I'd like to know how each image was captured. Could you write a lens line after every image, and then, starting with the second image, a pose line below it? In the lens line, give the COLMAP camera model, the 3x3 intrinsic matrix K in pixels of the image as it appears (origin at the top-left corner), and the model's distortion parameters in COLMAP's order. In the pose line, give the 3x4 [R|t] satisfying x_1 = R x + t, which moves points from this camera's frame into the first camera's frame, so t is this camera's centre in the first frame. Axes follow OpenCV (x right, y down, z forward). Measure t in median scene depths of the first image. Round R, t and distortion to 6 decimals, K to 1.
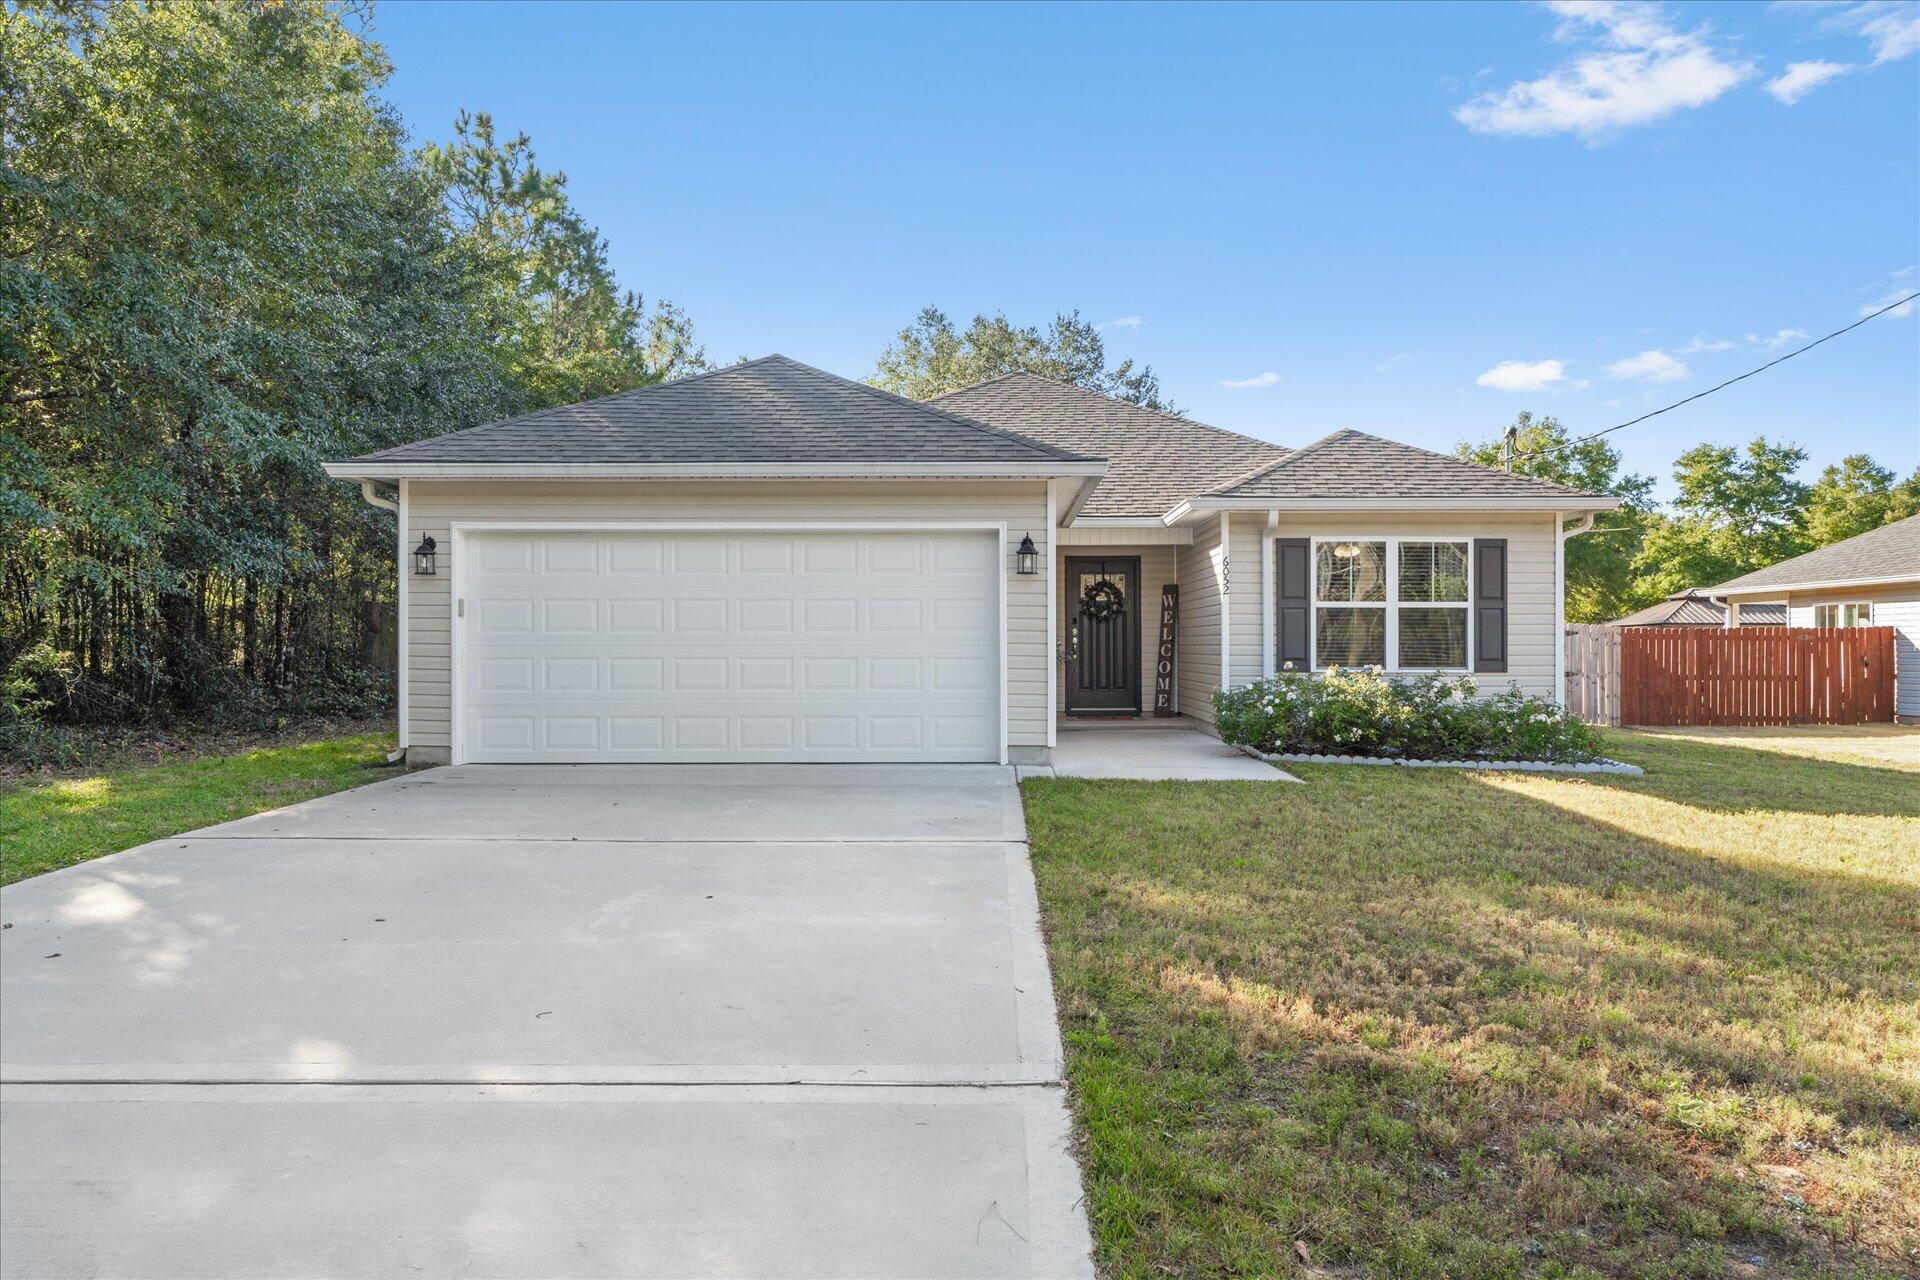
lens RADIAL K [[872.6, 0, 989.3], [0, 872.6, 650.4], [0, 0, 1]] dist [-0.002443, -0.000657]
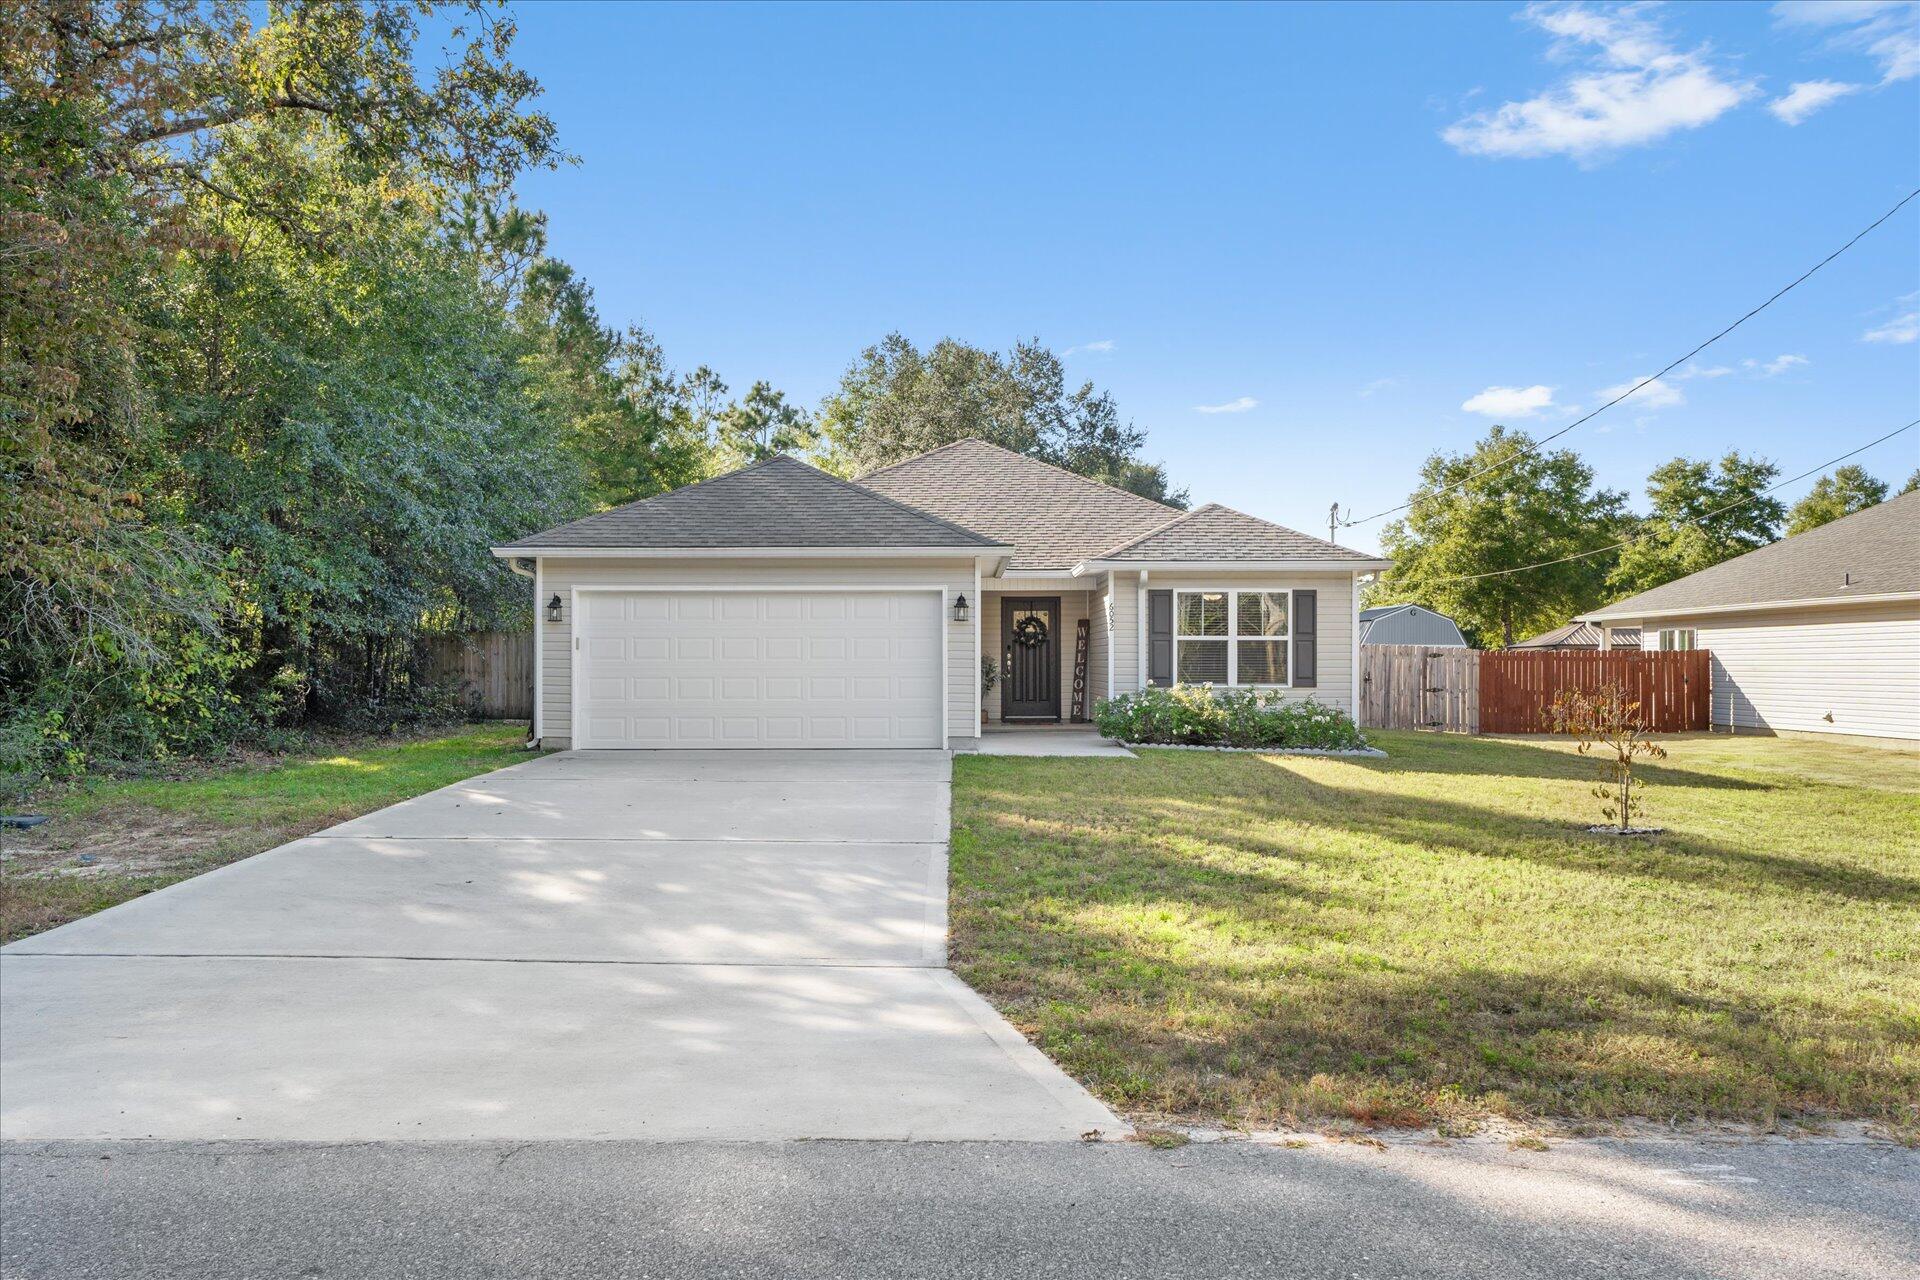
lens RADIAL K [[872.1, 0, 958.7], [0, 872.1, 660.2], [0, 0, 1]] dist [-0.000900, -0.000035]
pose [[0.999978, -0.000509, 0.006554, 0.022575], [0.000570, 0.999957, -0.009274, -0.005070], [-0.006549, 0.009277, 0.999936, -0.366985]]
